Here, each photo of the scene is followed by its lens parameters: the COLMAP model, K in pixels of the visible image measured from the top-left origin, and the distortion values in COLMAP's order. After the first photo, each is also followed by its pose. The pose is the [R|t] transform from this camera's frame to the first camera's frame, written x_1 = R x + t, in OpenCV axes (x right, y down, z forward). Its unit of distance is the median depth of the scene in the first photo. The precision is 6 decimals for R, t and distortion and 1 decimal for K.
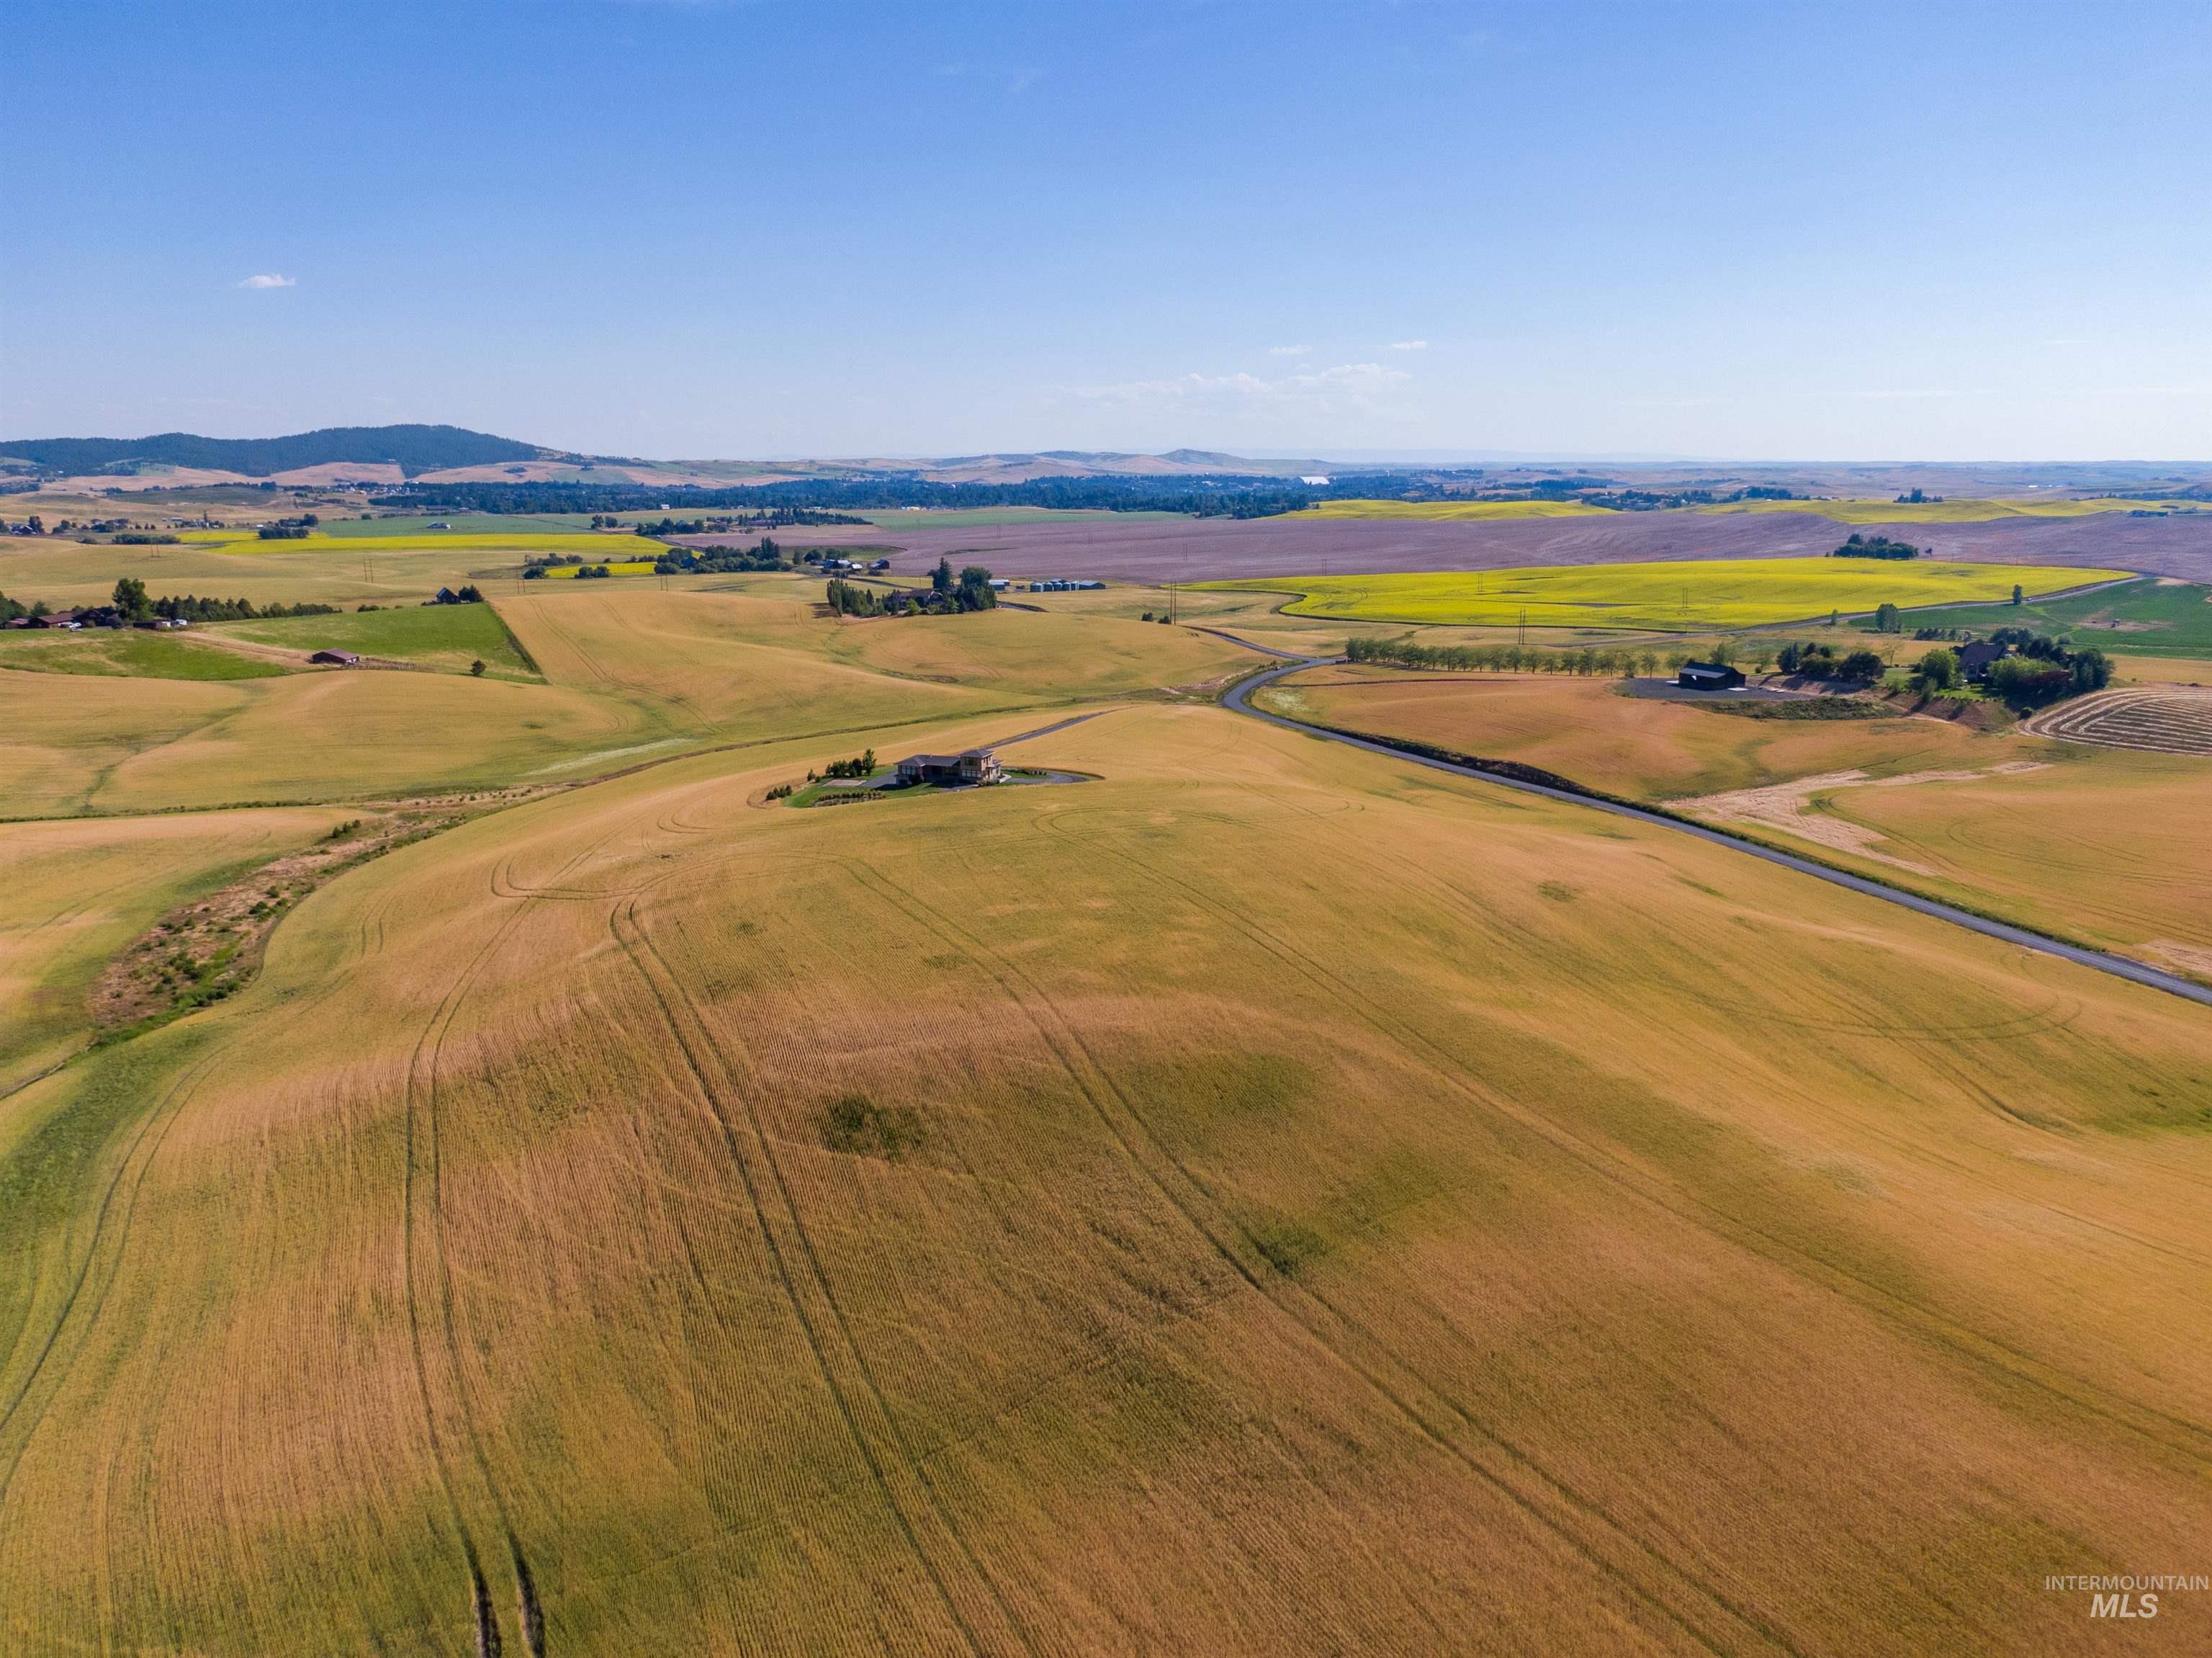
lens RADIAL K [[1583.6, 0, 1106.0], [0, 1583.6, 829.0], [0, 0, 1]] dist [0.068332, -0.114810]
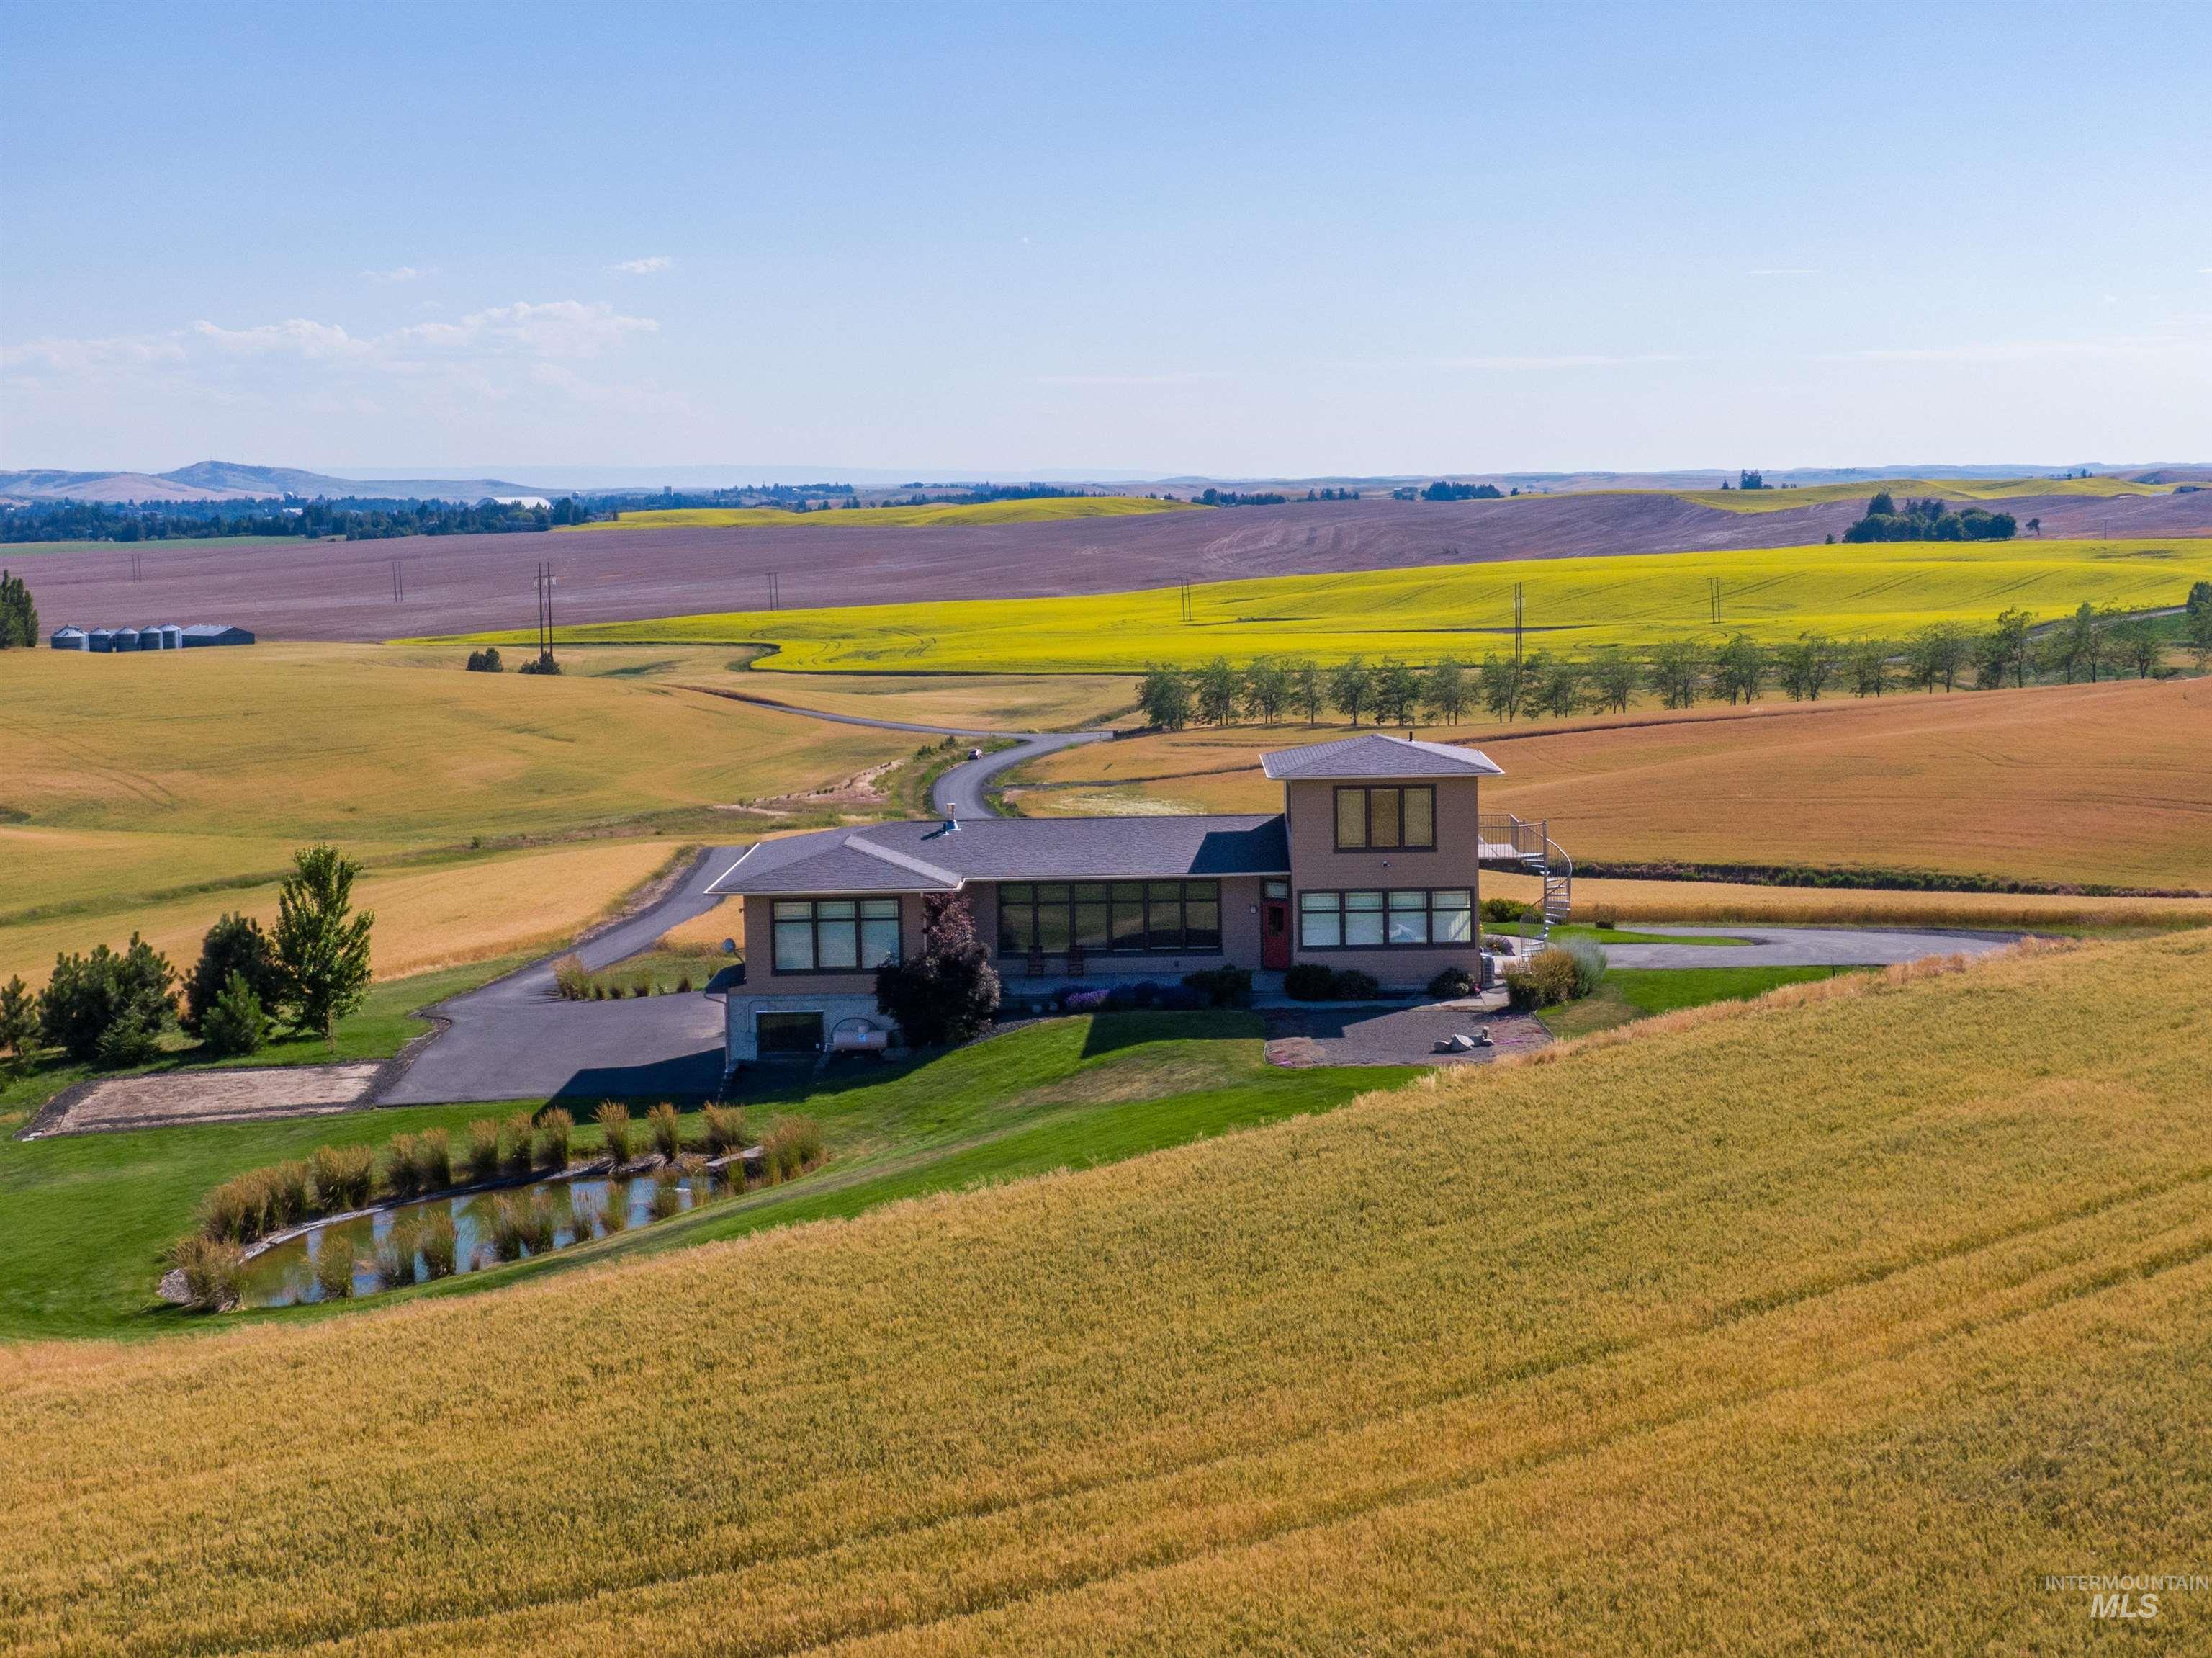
lens RADIAL K [[3138.2, 0, 1106.0], [0, 3138.2, 829.0], [0, 0, 1]] dist [0.076378, -0.396612]
pose [[0.944063, -0.047699, 0.326297, -0.056019], [0.088351, 0.989895, -0.110918, -0.004111], [-0.317709, 0.133543, 0.938737, 0.221982]]
